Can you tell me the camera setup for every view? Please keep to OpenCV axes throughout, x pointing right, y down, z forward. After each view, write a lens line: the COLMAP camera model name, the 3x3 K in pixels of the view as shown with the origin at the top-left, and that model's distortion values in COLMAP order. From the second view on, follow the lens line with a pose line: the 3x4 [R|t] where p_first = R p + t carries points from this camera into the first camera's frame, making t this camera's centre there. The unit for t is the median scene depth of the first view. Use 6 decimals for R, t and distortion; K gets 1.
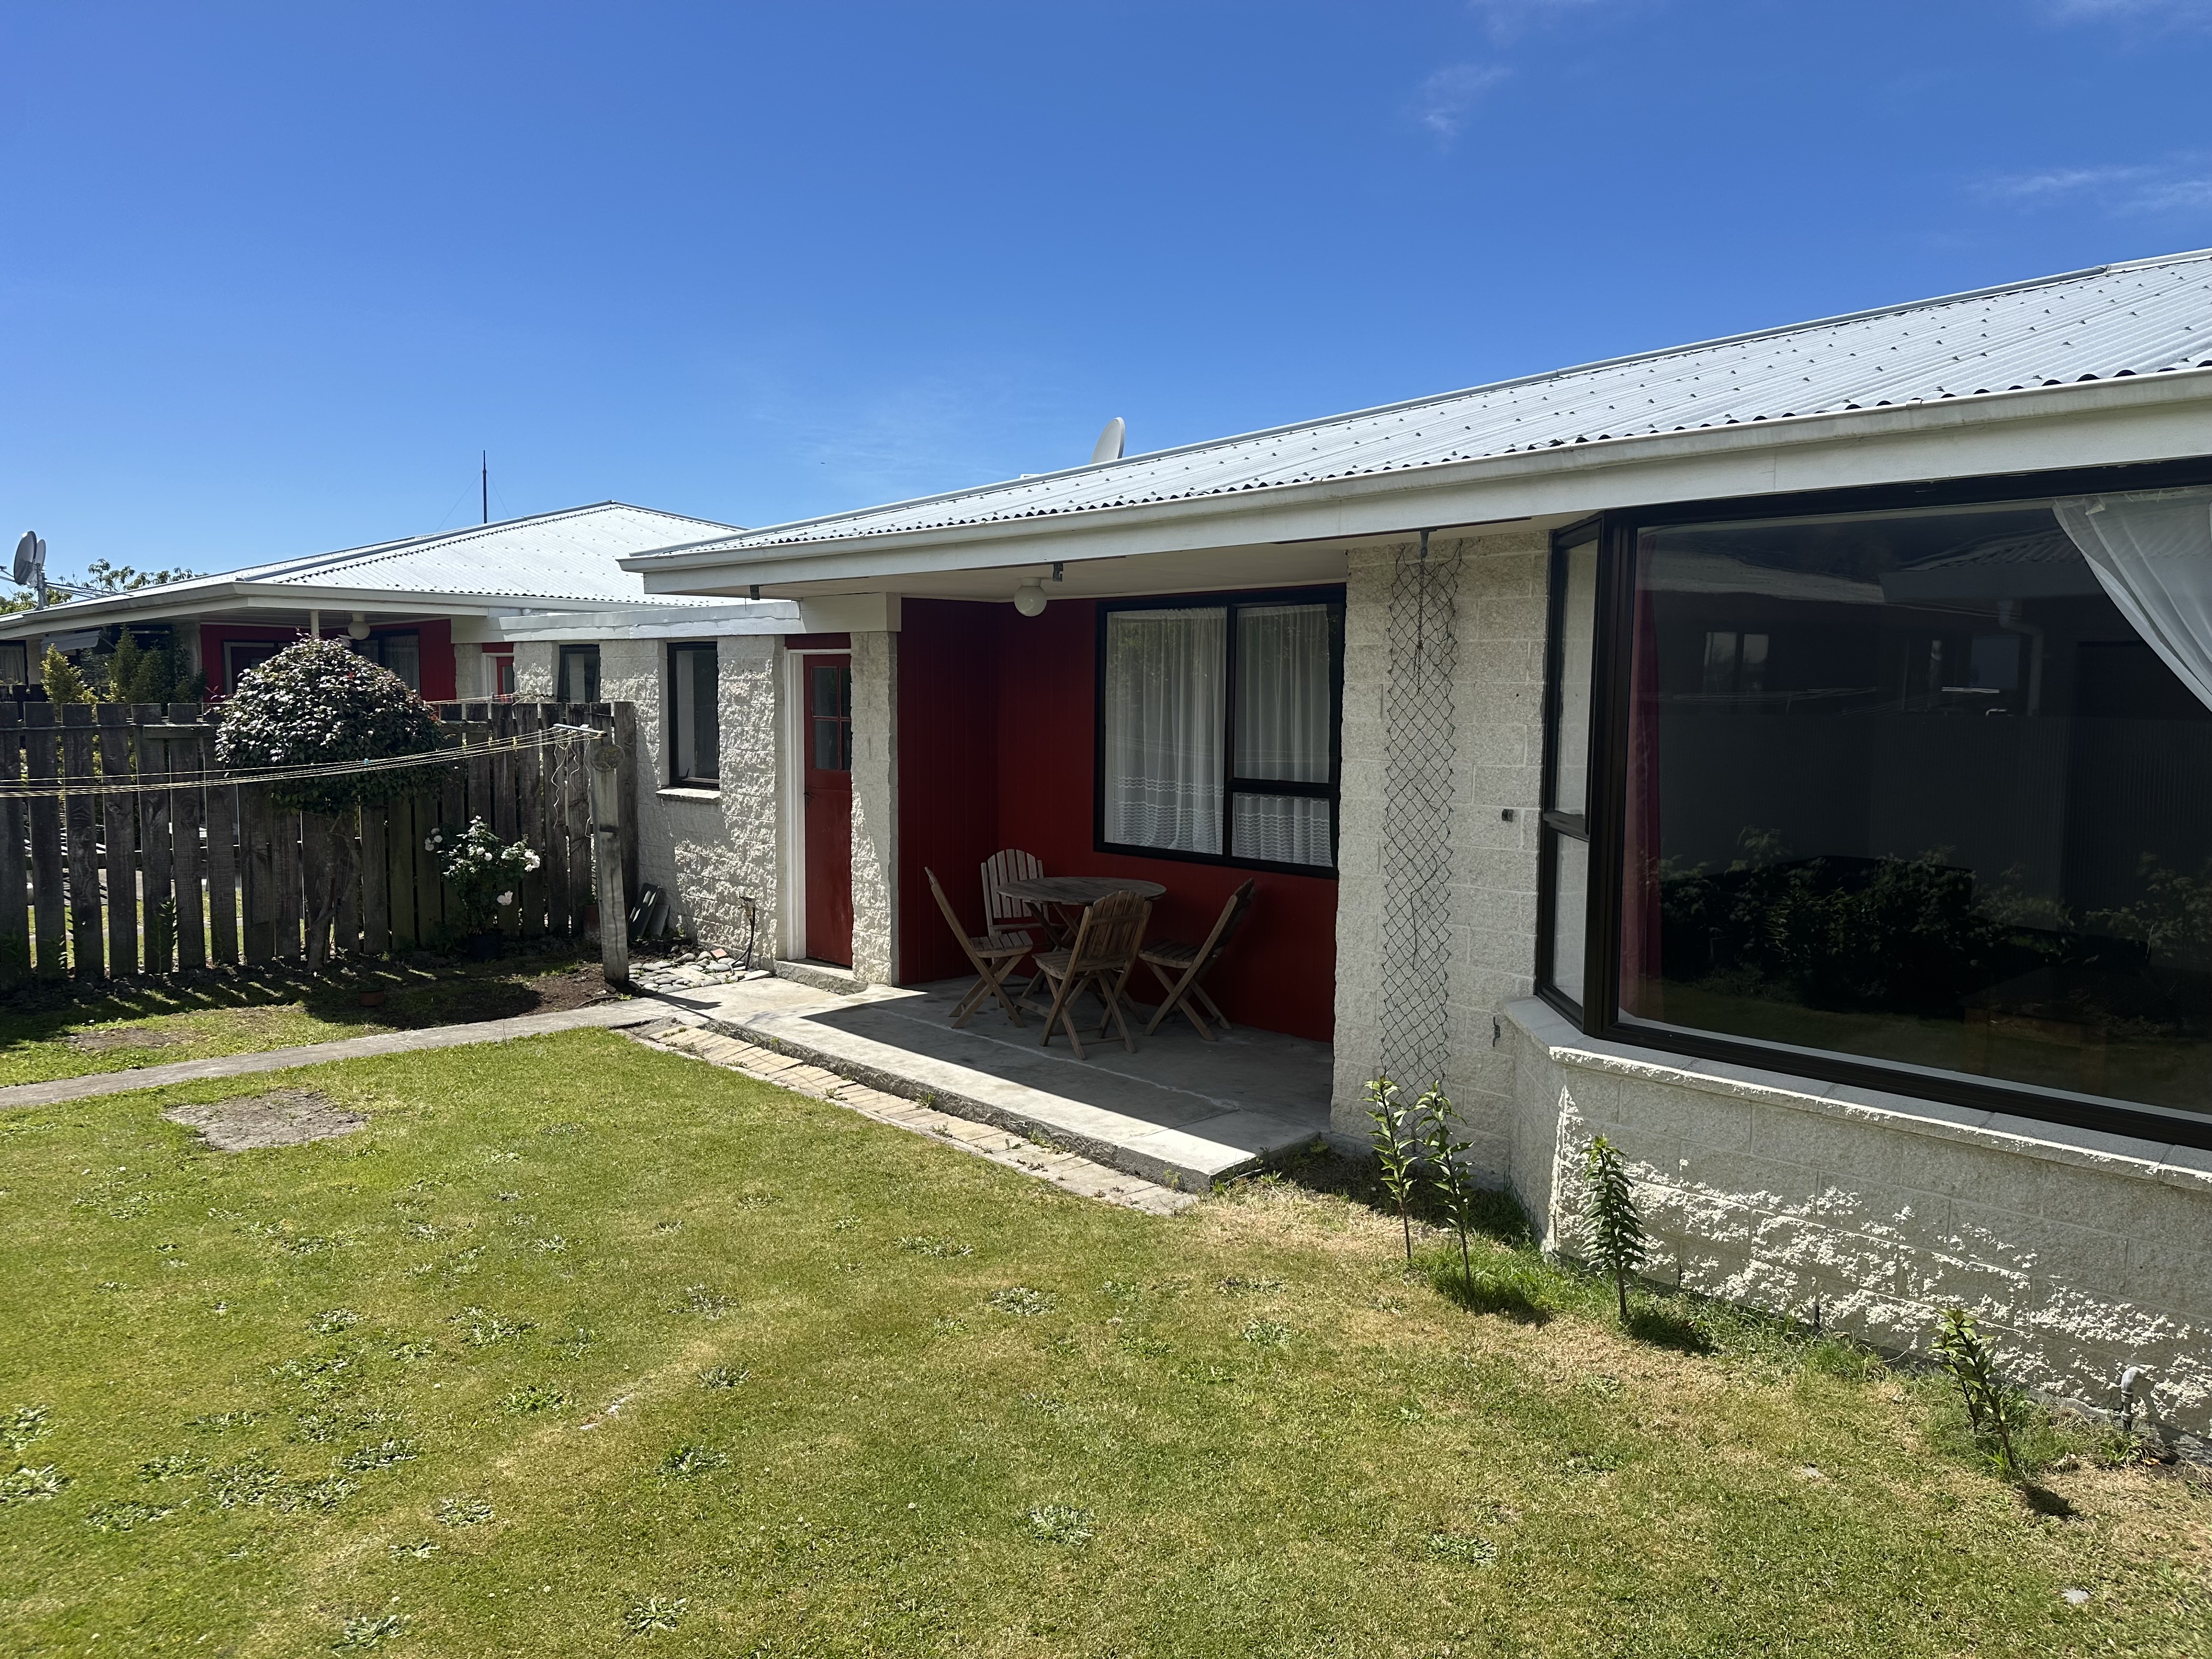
lens RADIAL K [[1539.5, 0, 1100.6], [0, 1539.5, 831.9], [0, 0, 1]] dist [0.081138, -0.087050]
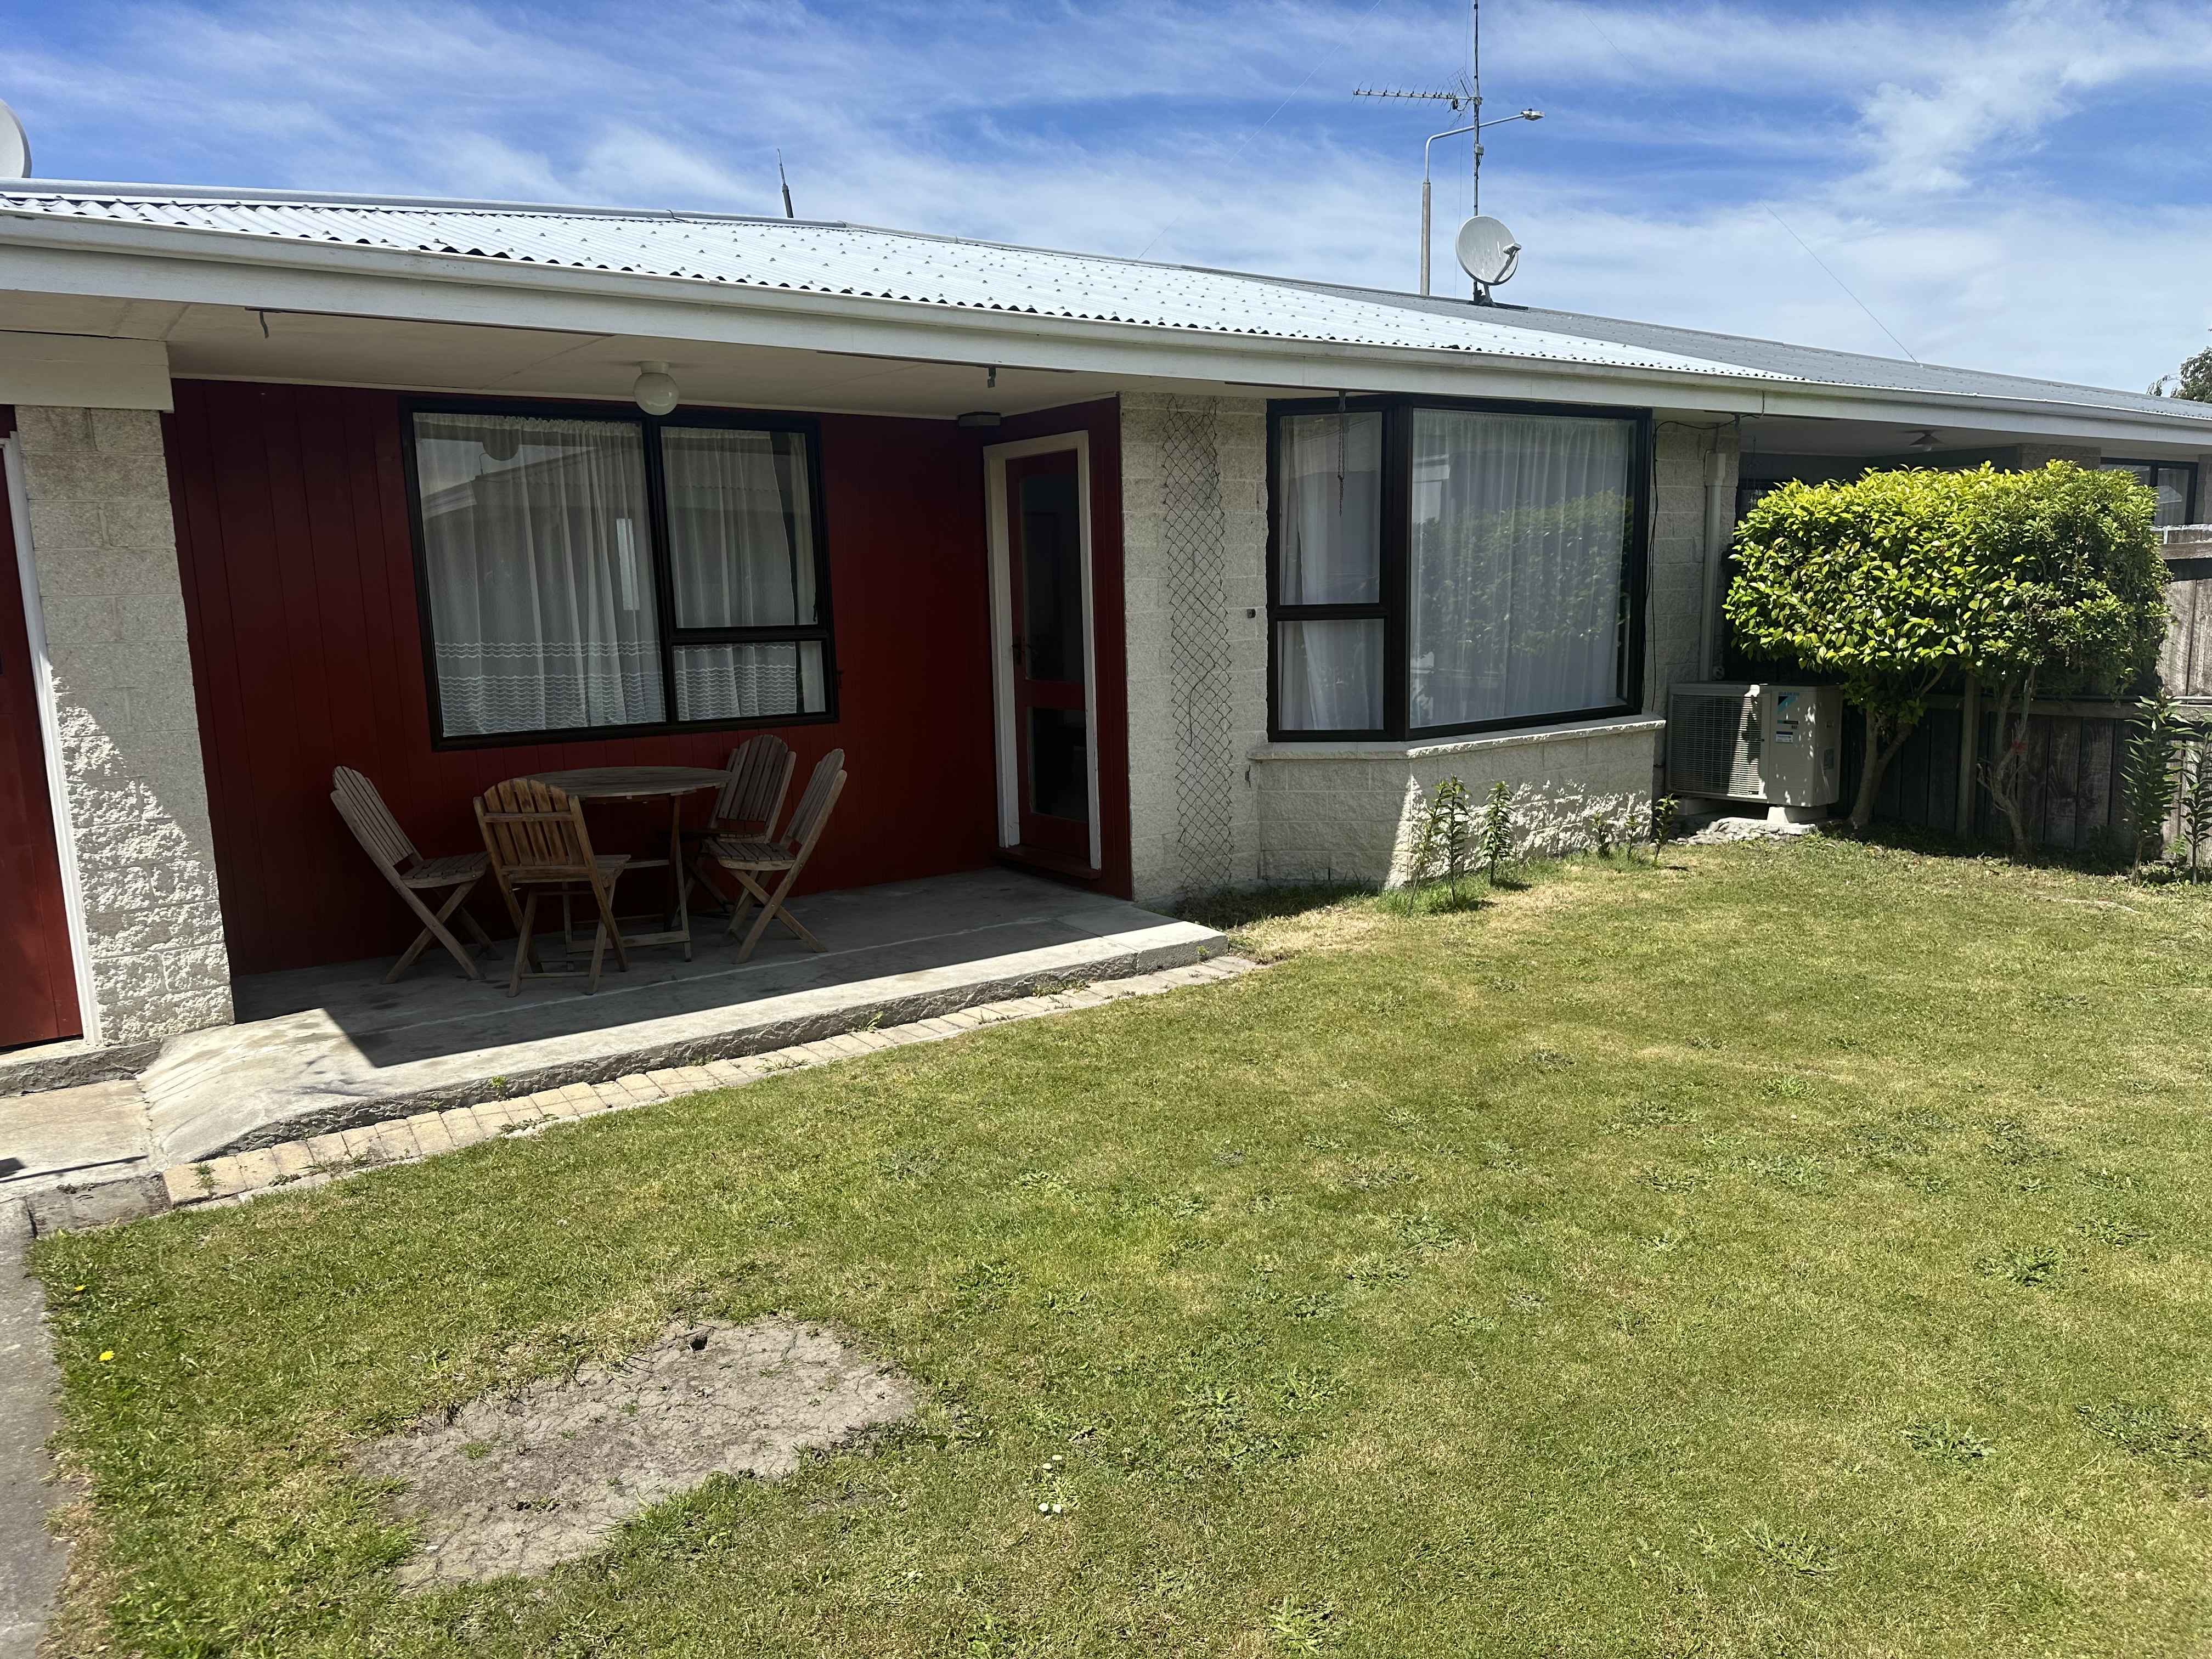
lens RADIAL K [[1532.8, 0, 1104.3], [0, 1532.8, 850.9], [0, 0, 1]] dist [0.079214, -0.086036]
pose [[0.134753, -0.181454, 0.974123, -1.009208], [0.112105, 0.979570, 0.166960, -0.042258], [-0.984517, 0.086706, 0.152341, 0.866639]]
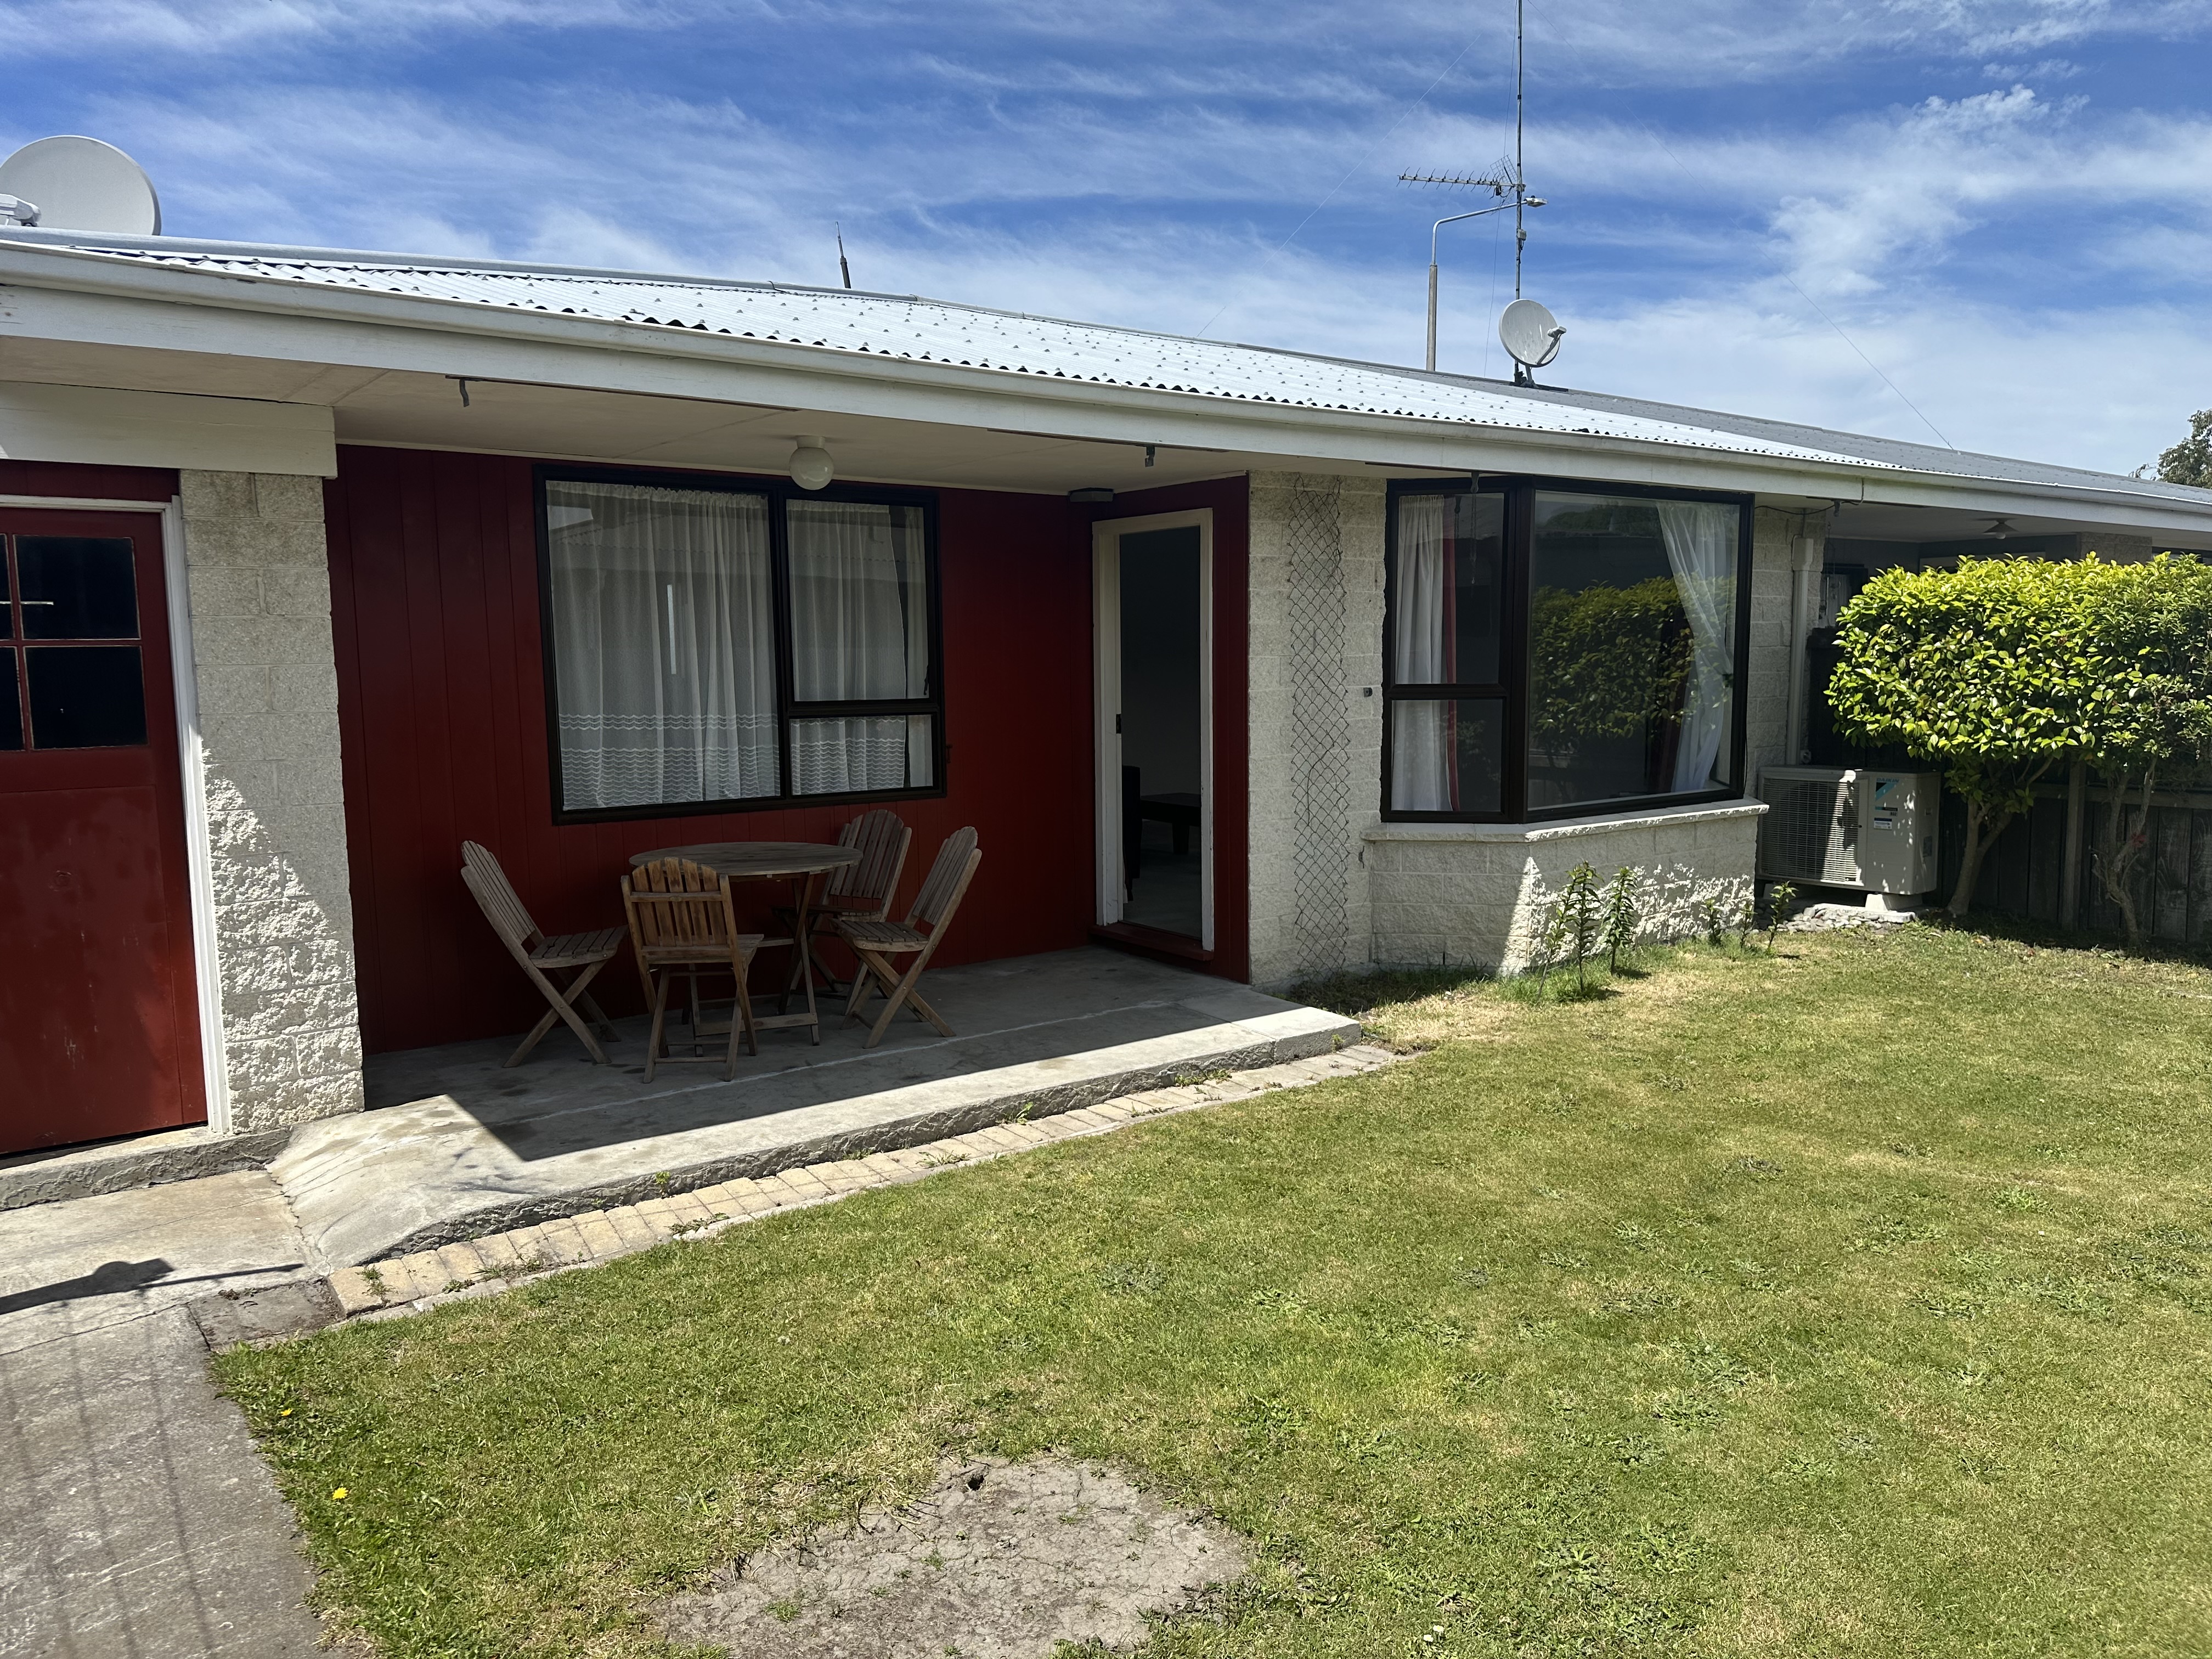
lens RADIAL K [[1539.5, 0, 1100.6], [0, 1539.5, 831.9], [0, 0, 1]] dist [0.081138, -0.087050]
pose [[0.119610, -0.127410, 0.984612, -0.998304], [0.096974, 0.988489, 0.116131, -0.063075], [-0.988074, 0.081591, 0.130588, 0.980754]]
